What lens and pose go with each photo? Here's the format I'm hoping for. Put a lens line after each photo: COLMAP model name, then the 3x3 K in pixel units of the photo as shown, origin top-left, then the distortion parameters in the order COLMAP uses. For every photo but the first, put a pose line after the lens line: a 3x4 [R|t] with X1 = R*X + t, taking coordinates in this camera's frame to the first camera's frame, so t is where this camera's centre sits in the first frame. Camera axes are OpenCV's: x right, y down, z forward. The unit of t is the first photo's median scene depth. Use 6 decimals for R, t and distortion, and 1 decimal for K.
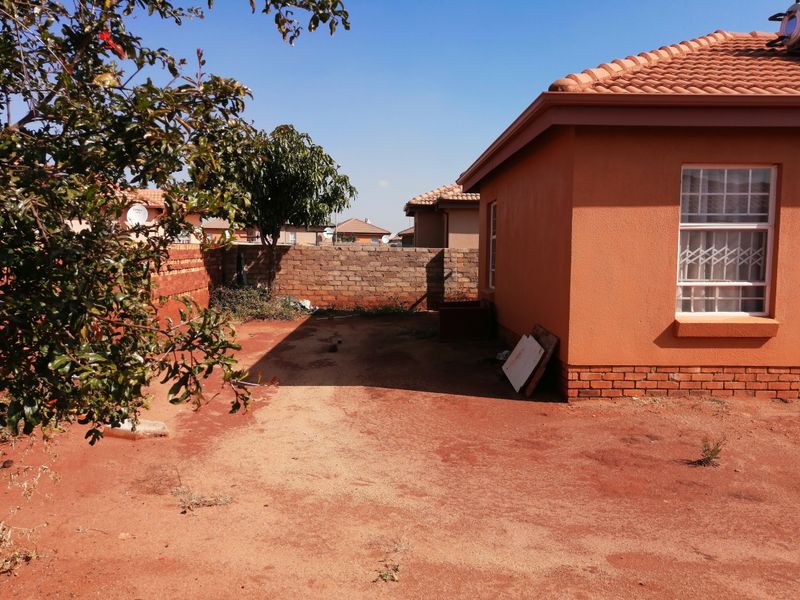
lens RADIAL K [[631.5, 0, 400.1], [0, 631.5, 300.3], [0, 0, 1]] dist [0.007991, 0.023356]
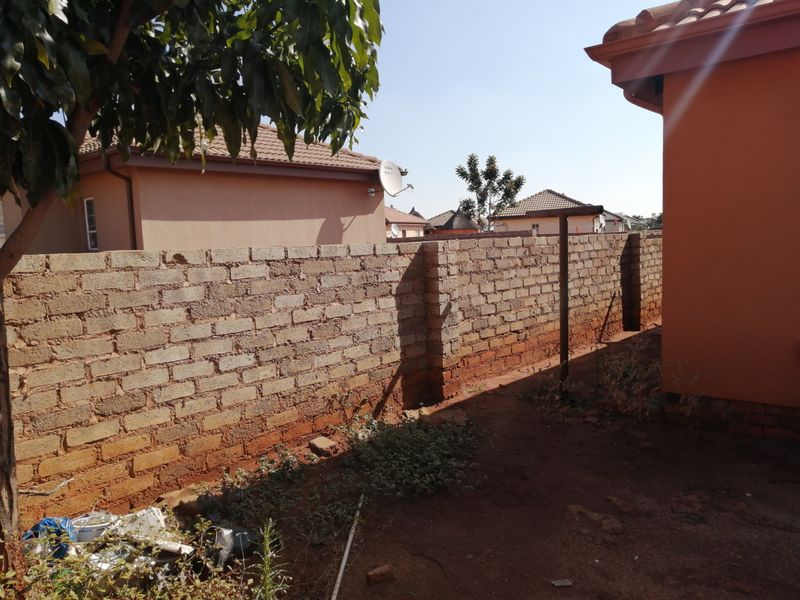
lens RADIAL K [[631.5, 0, 400.6], [0, 631.5, 299.2], [0, 0, 1]] dist [0.007991, 0.023356]
pose [[0.636469, -0.107231, 0.763812, -0.237134], [0.105902, 0.993059, 0.051169, -0.068686], [-0.763997, 0.048321, 0.643407, 0.762153]]
